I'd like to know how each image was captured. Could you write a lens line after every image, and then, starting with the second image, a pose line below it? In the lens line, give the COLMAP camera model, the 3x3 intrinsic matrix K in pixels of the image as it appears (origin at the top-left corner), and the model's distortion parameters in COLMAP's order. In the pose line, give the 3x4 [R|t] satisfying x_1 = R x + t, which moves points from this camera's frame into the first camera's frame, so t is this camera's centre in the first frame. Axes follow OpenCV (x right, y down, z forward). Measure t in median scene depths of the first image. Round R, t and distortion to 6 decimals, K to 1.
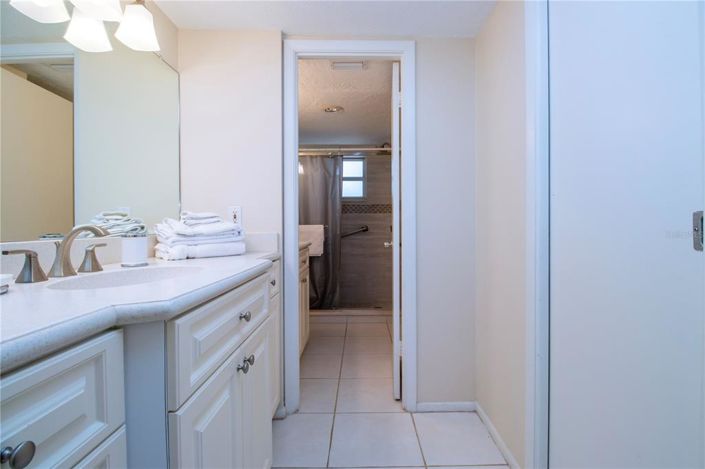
lens RADIAL K [[334.5, 0, 360.1], [0, 334.5, 230.6], [0, 0, 1]] dist [-0.001233, -0.000729]
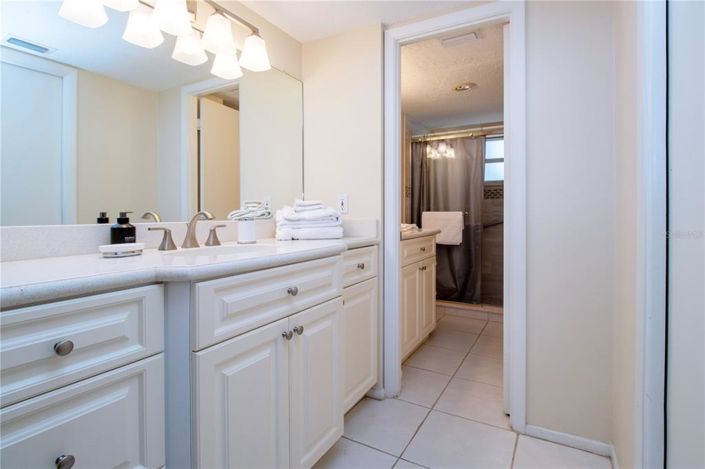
lens RADIAL K [[347.8, 0, 365.7], [0, 347.8, 216.9], [0, 0, 1]] dist [0.002008, -0.000447]
pose [[0.878483, 0.010993, -0.477647, 0.239680], [-0.011879, 0.999929, 0.001166, -0.001052], [0.477626, 0.004650, 0.878551, 0.037637]]
